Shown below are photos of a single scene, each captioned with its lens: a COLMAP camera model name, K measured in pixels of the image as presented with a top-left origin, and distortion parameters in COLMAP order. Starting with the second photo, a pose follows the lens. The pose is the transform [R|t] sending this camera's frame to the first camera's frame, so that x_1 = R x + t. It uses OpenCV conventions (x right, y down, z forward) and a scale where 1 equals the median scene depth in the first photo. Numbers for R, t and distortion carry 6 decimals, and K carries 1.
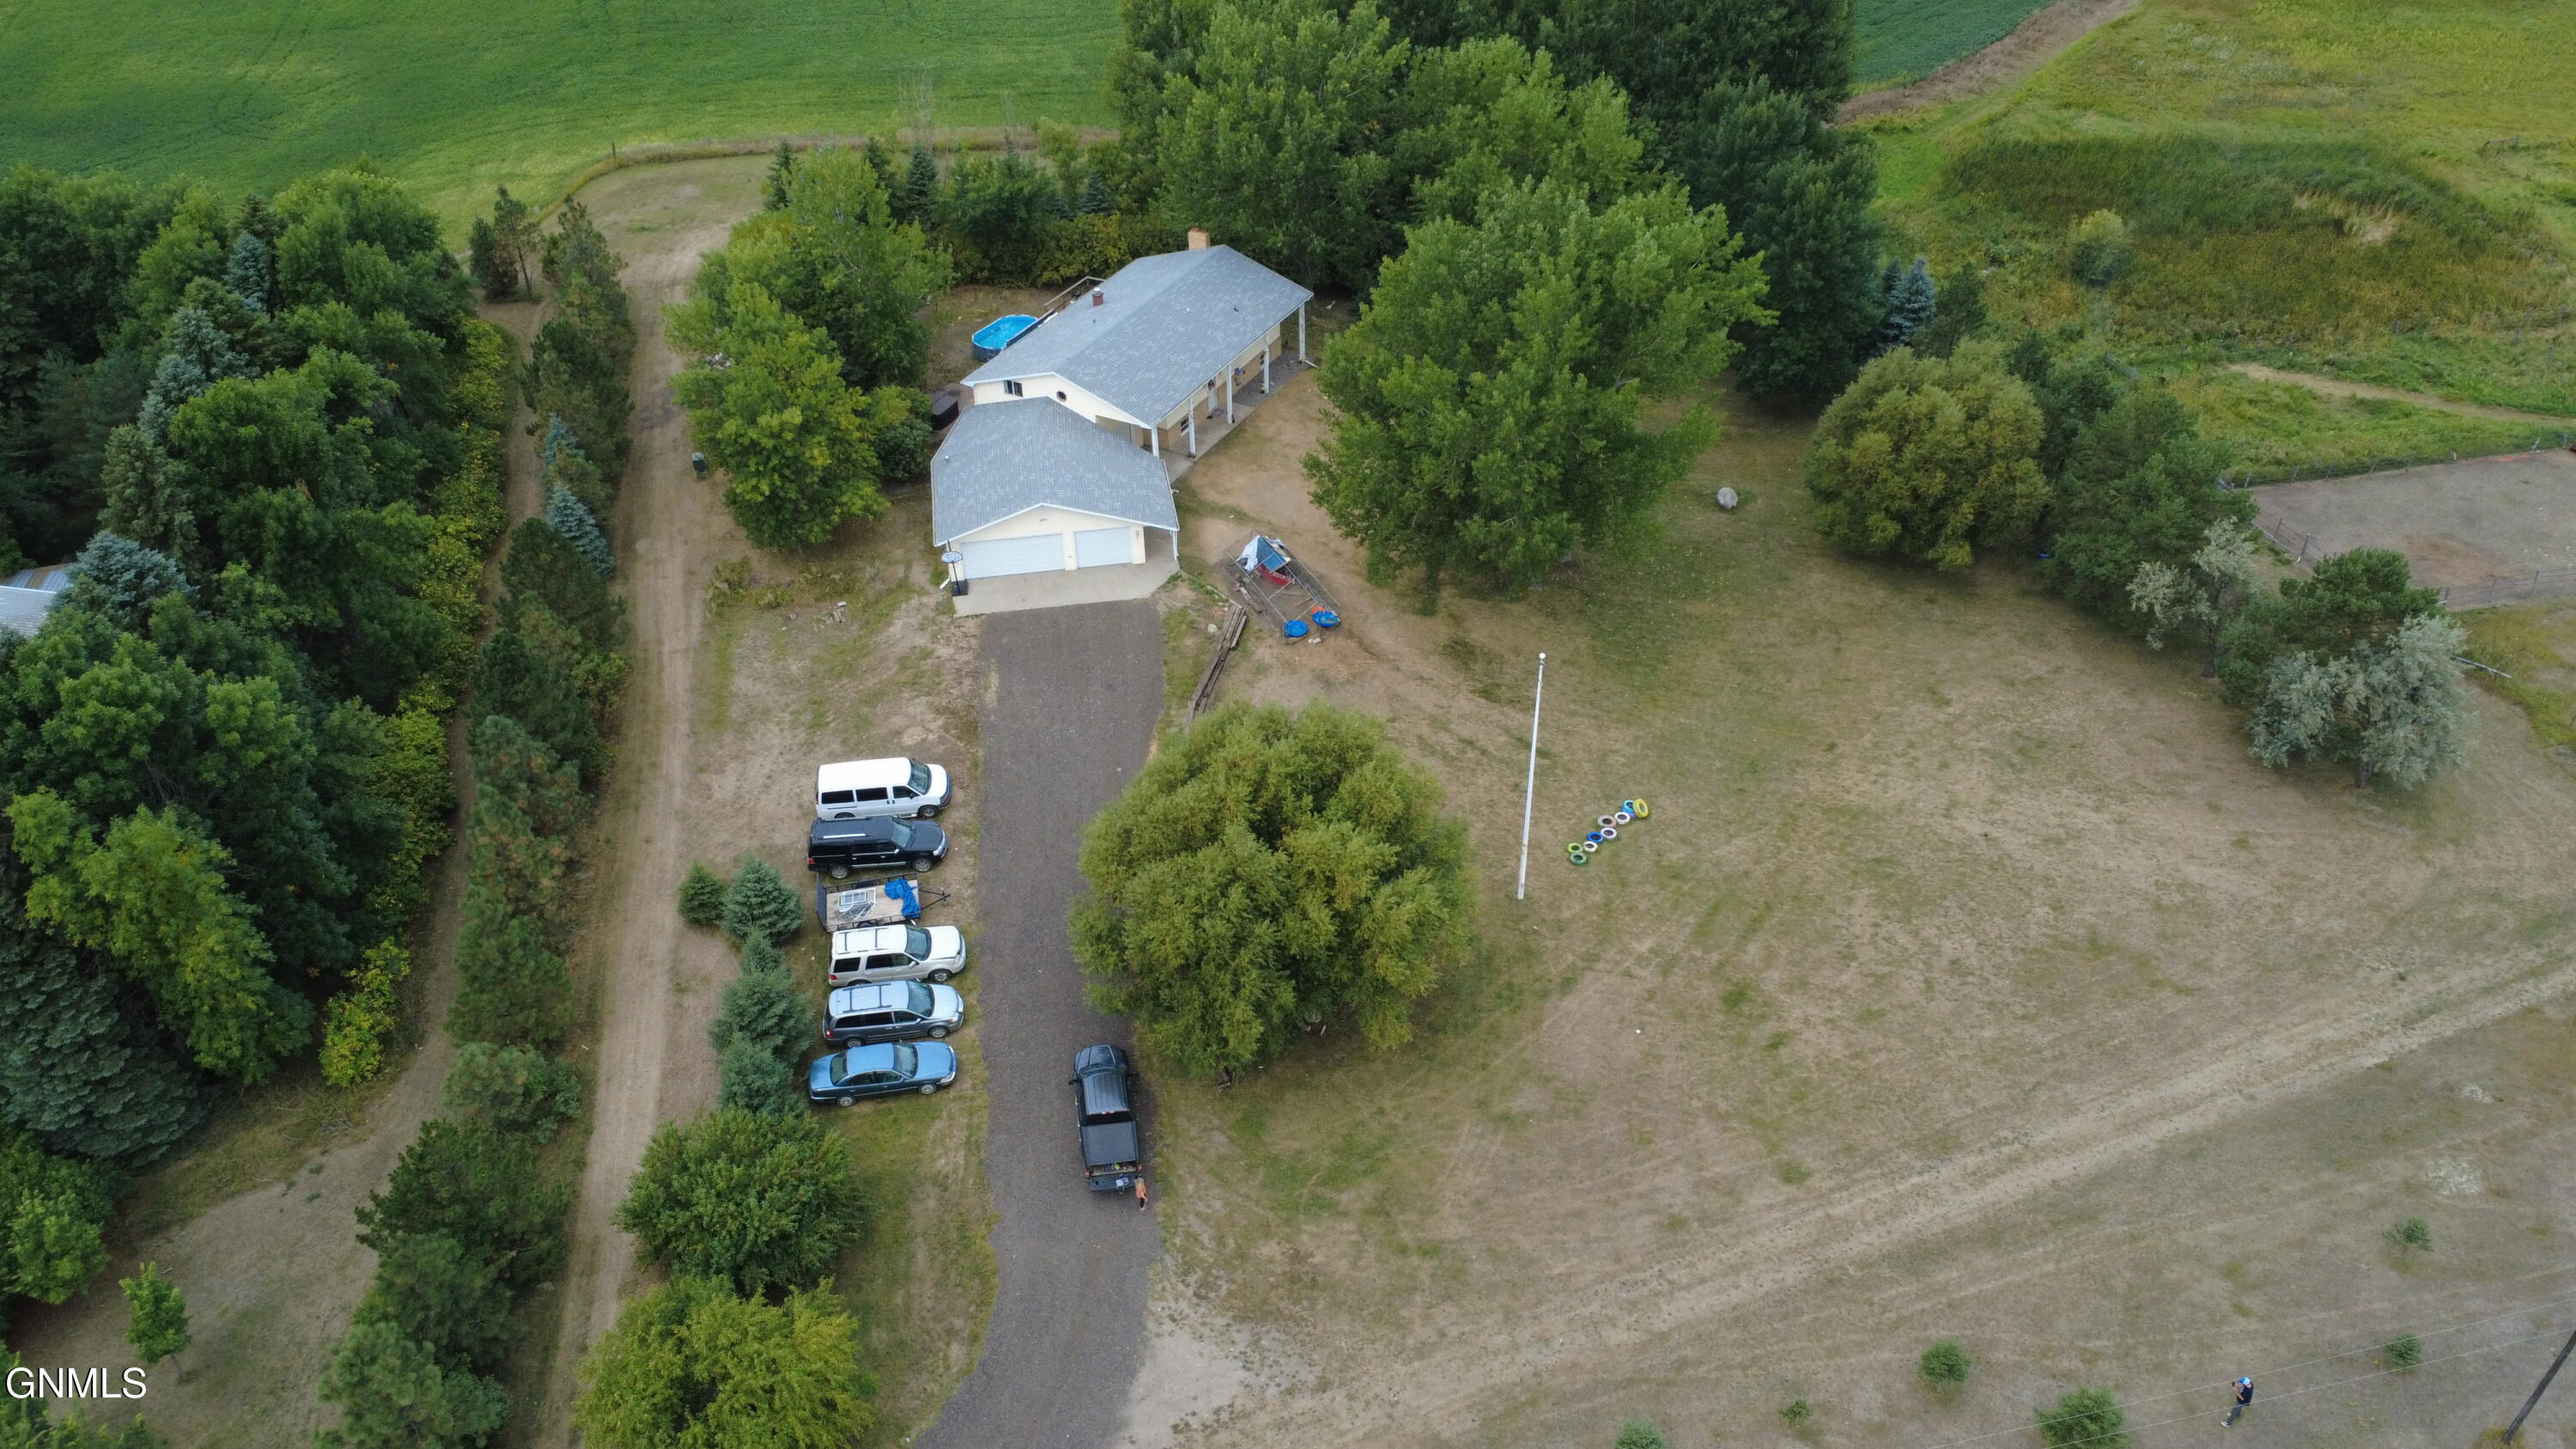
lens RADIAL K [[1913.6, 0, 1286.7], [0, 1913.6, 725.4], [0, 0, 1]] dist [0.005203, -0.009080]
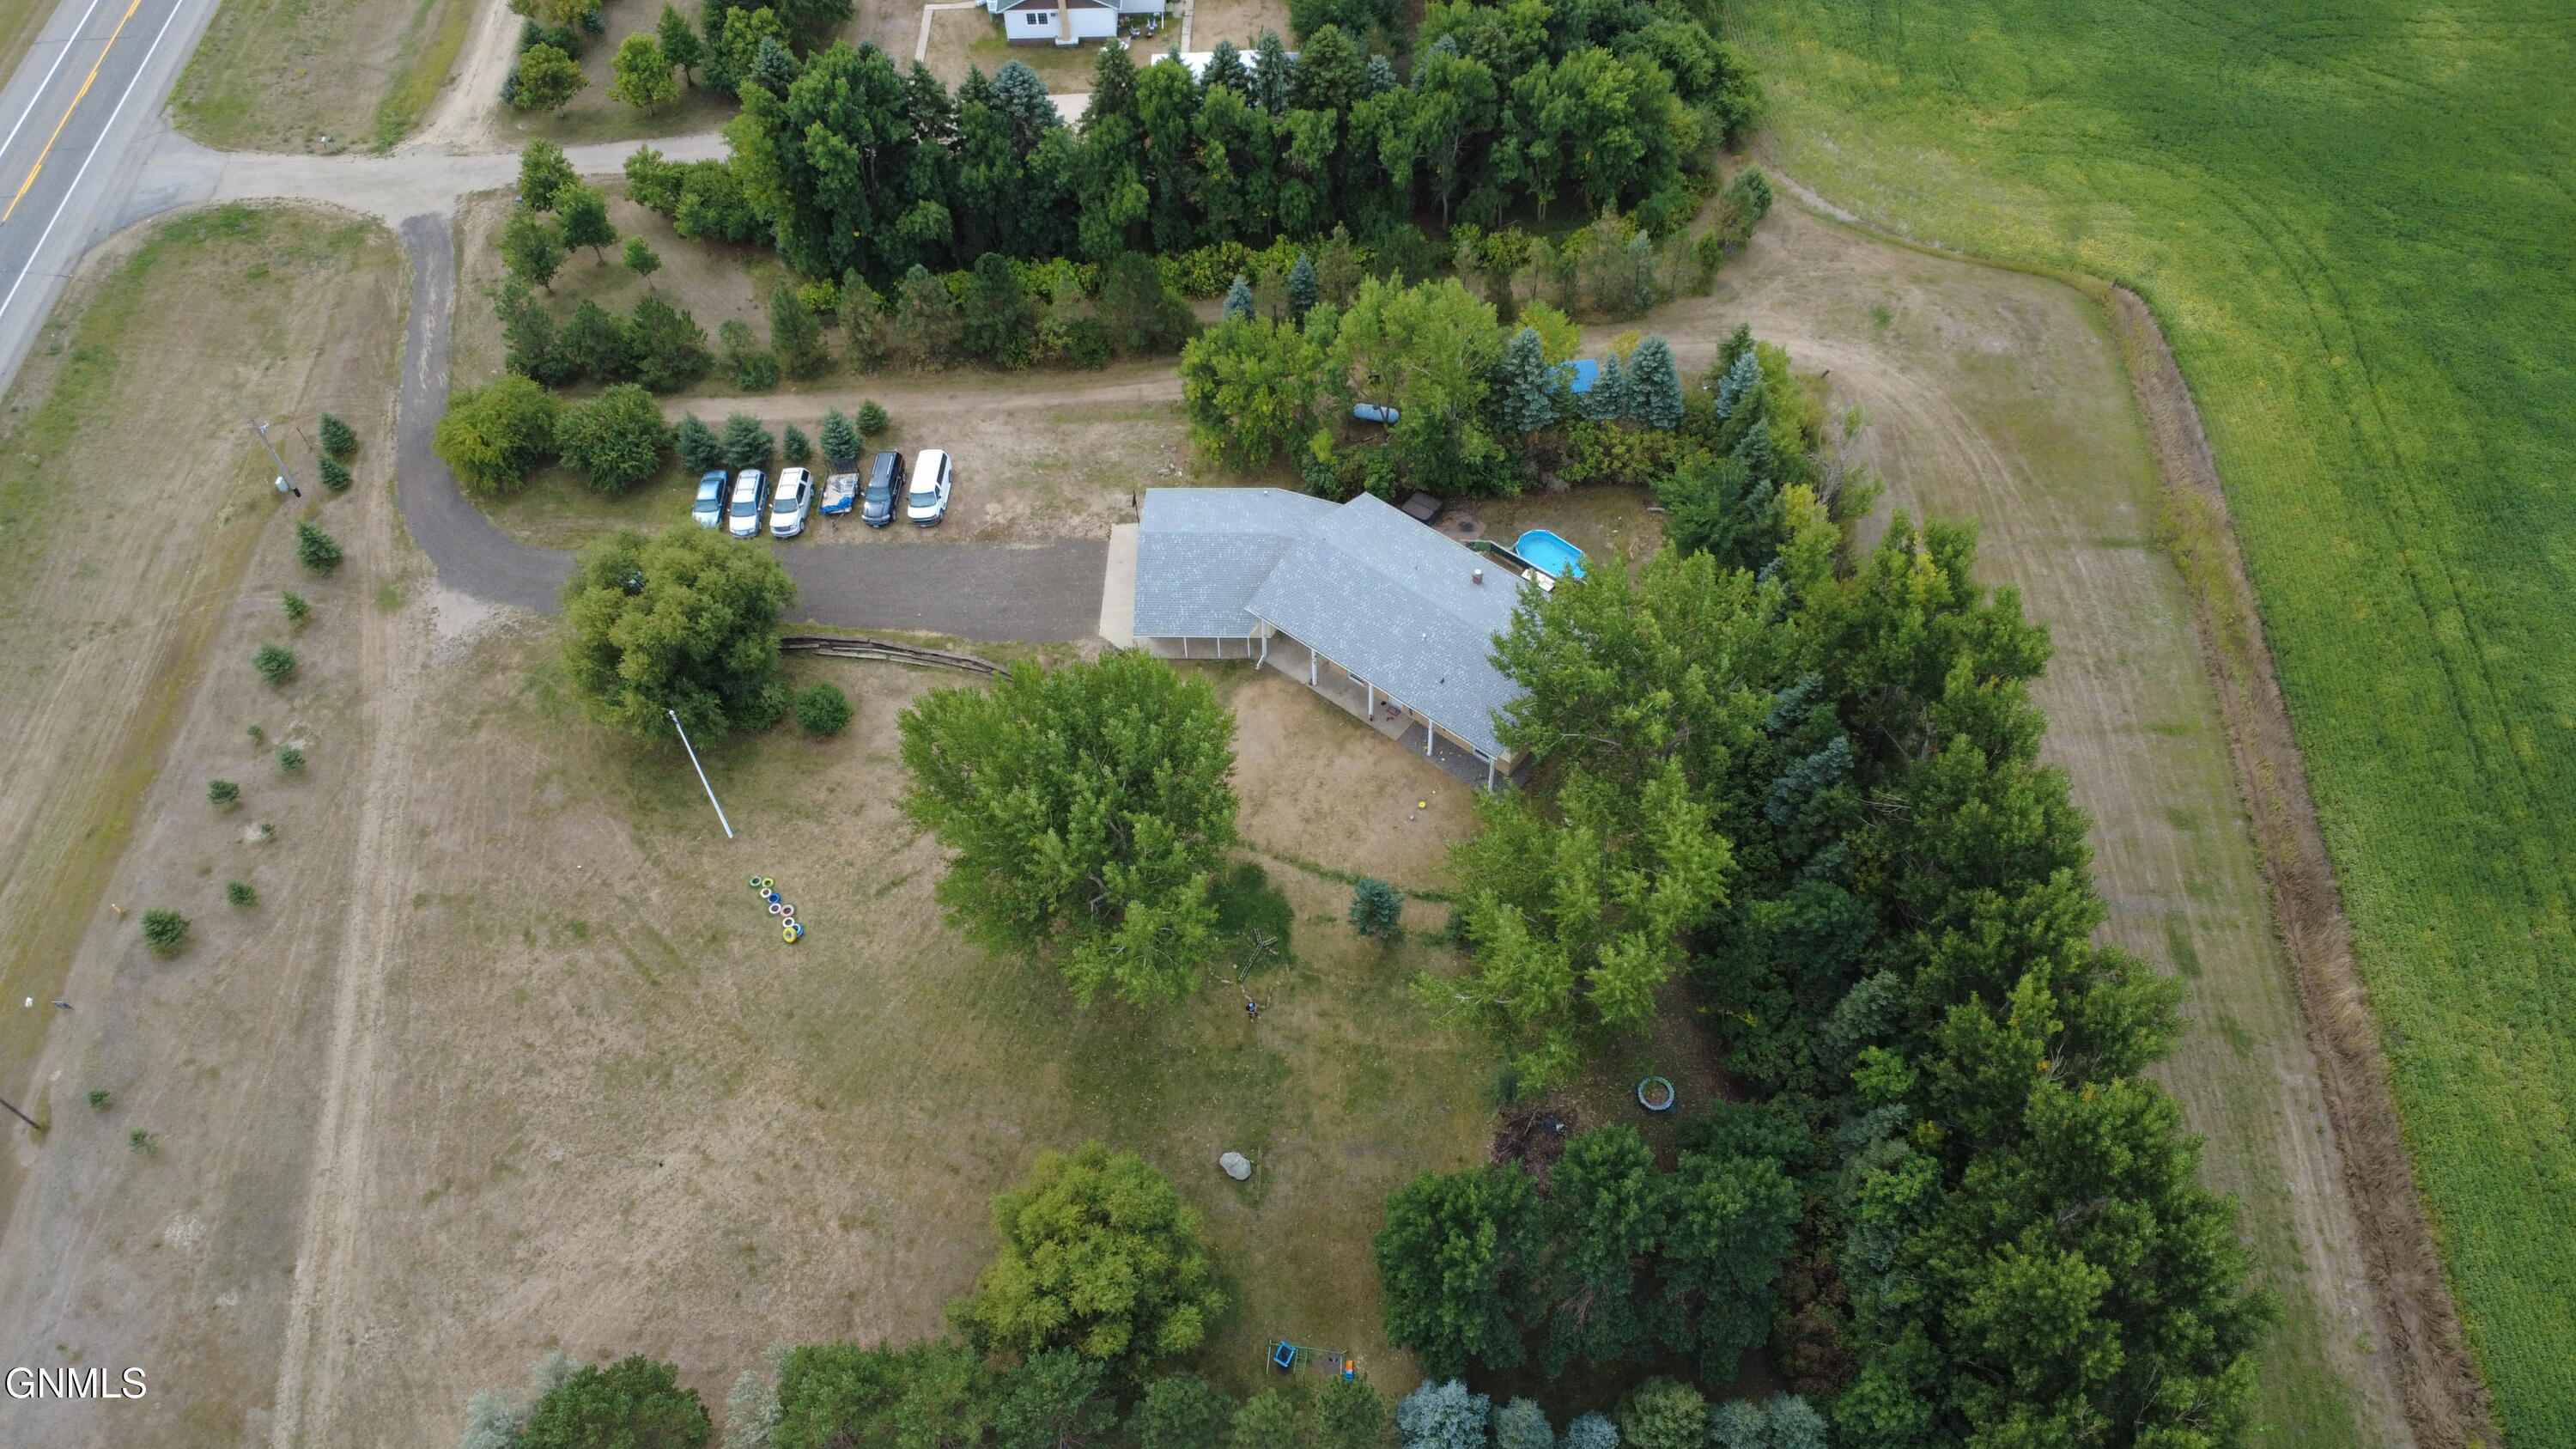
lens RADIAL K [[1906.2, 0, 1288.9], [0, 1906.2, 716.9], [0, 0, 1]] dist [0.001627, -0.002969]
pose [[-0.181688, 0.799584, -0.572412, 0.837330], [-0.569780, 0.388827, 0.723992, -1.285831], [0.801462, 0.457689, 0.384942, 0.789162]]
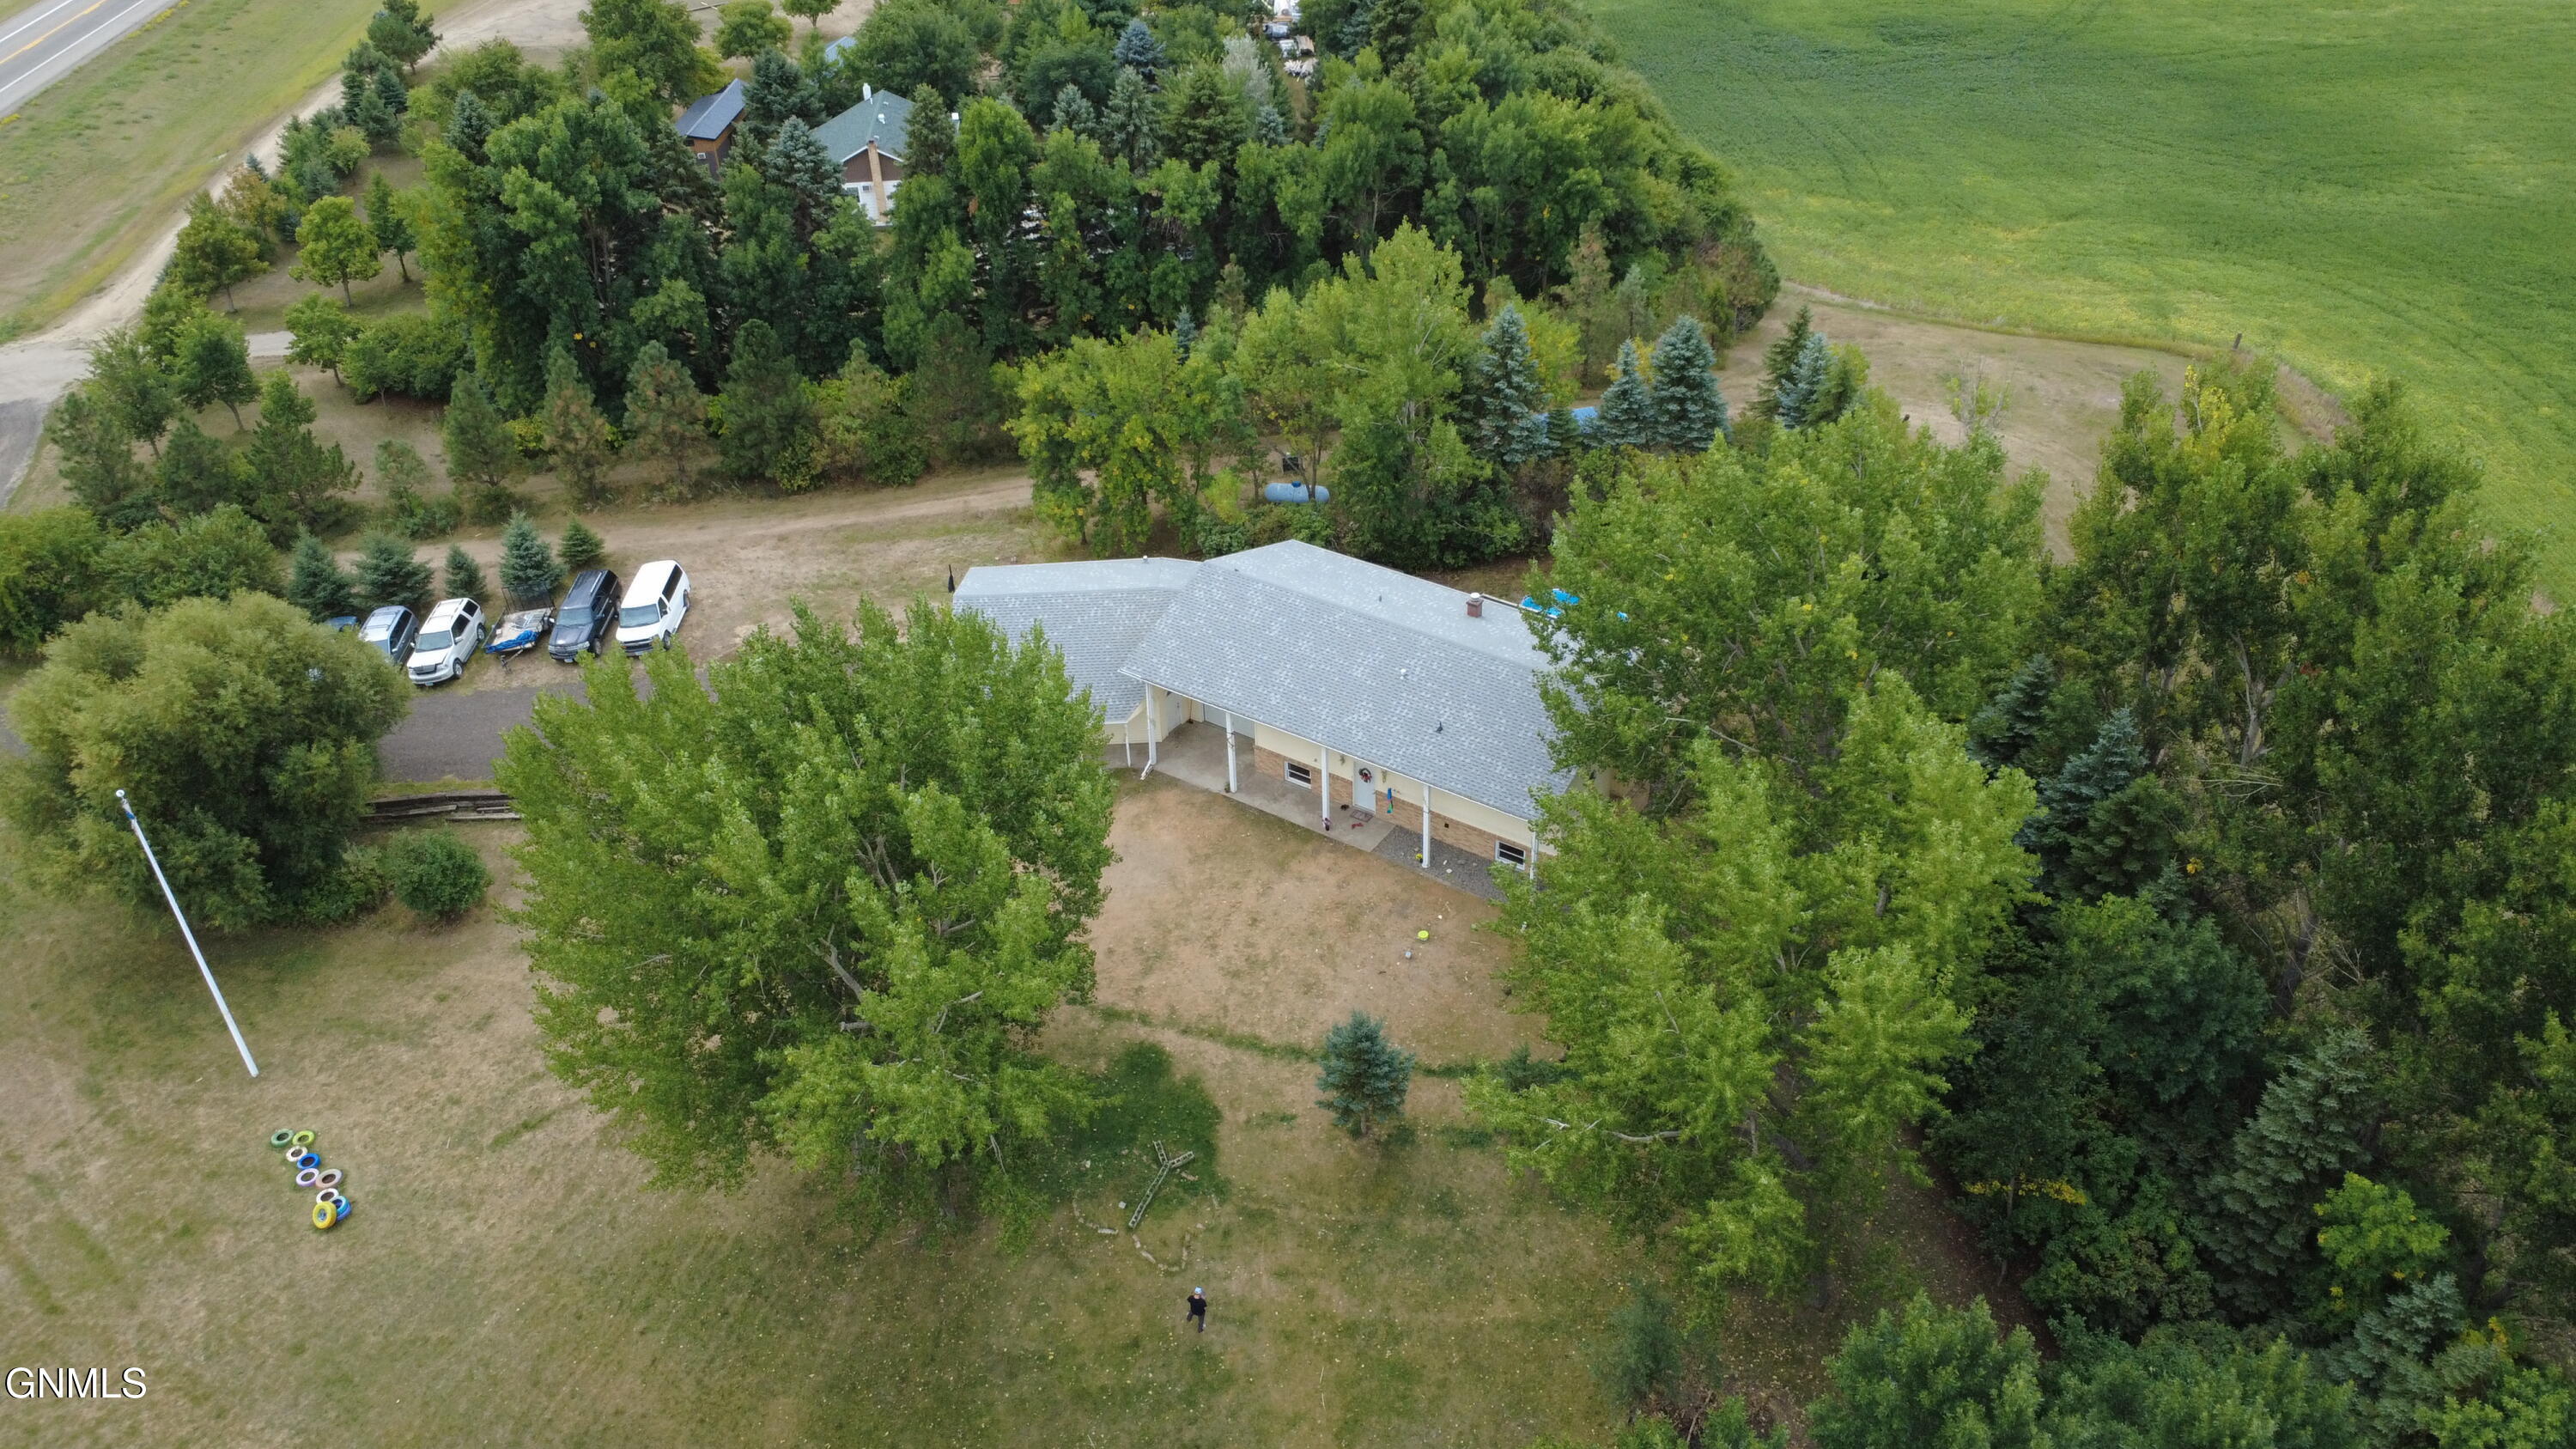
lens RADIAL K [[1913.6, 0, 1283.8], [0, 1913.6, 736.4], [0, 0, 1]] dist [0.005203, -0.009080]
pose [[-0.105615, 0.591265, -0.799532, 0.697419], [-0.574224, 0.620165, 0.534473, -0.751675], [0.811857, 0.515559, 0.274020, 1.122857]]
